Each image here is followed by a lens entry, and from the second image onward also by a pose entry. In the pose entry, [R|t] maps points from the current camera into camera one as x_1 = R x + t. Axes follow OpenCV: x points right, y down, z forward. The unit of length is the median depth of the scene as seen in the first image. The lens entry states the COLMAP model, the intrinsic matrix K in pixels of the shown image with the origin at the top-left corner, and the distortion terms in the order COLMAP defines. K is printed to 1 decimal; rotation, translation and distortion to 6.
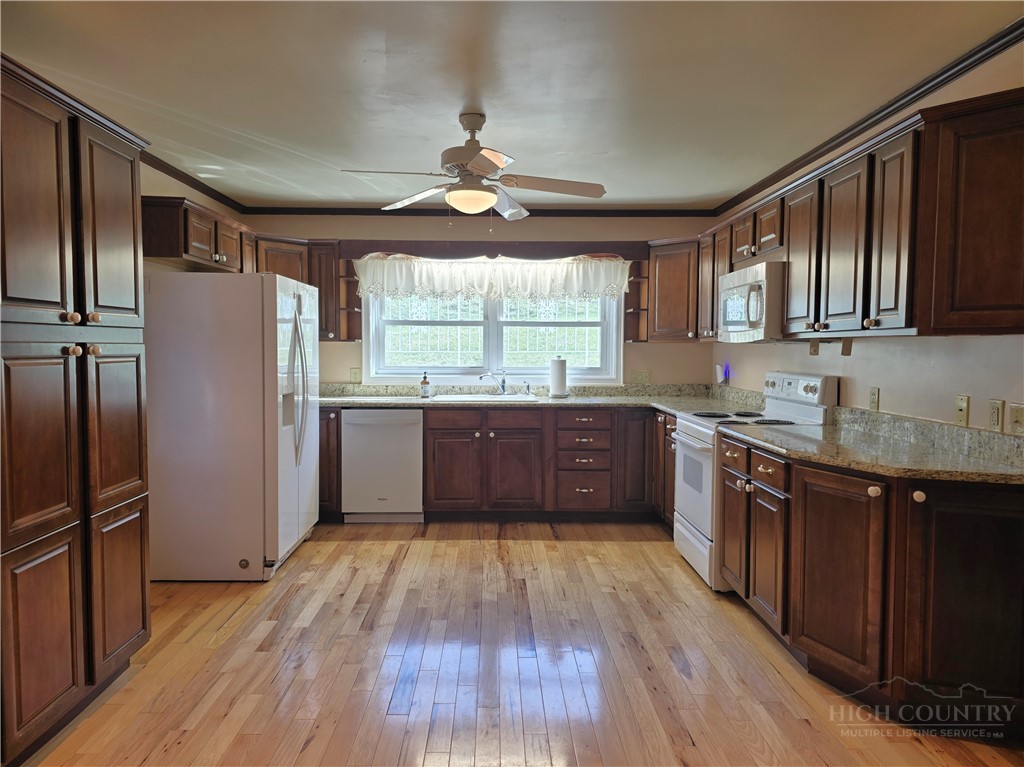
lens RADIAL K [[681.4, 0, 508.9], [0, 681.4, 387.2], [0, 0, 1]] dist [0.090723, -0.087251]
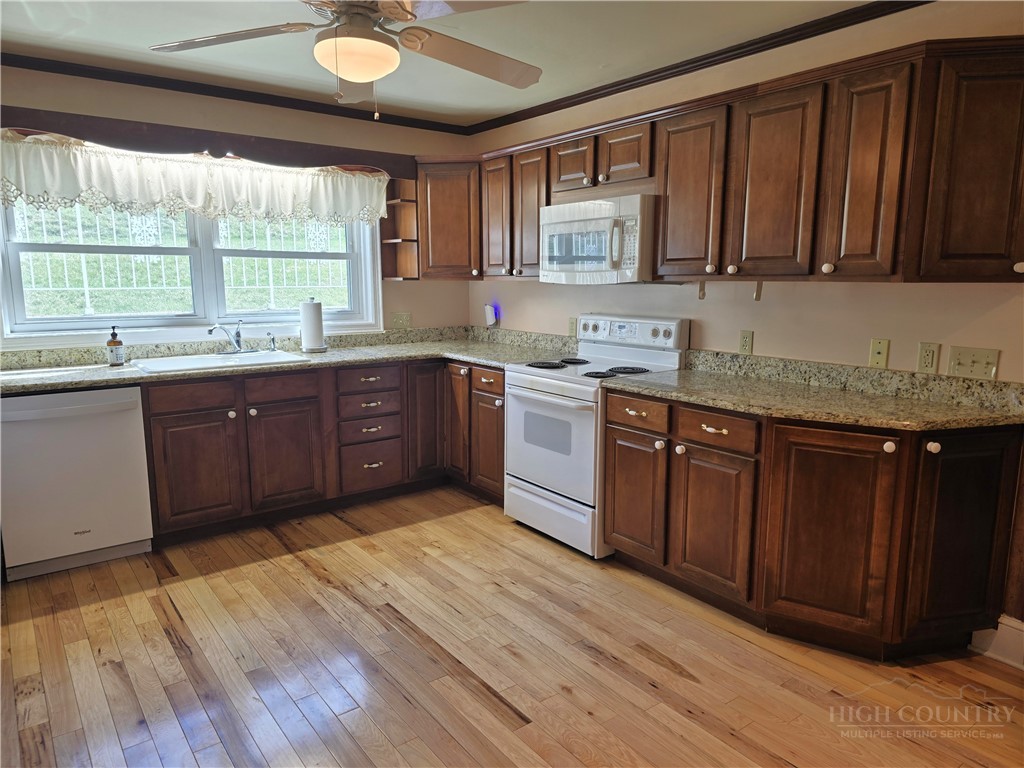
lens RADIAL K [[681.4, 0, 508.9], [0, 681.4, 387.7], [0, 0, 1]] dist [0.090723, -0.087251]
pose [[0.813292, -0.096898, 0.573731, -0.236170], [0.035256, 0.992431, 0.117636, -0.033550], [-0.580787, -0.075445, 0.810552, 0.276334]]
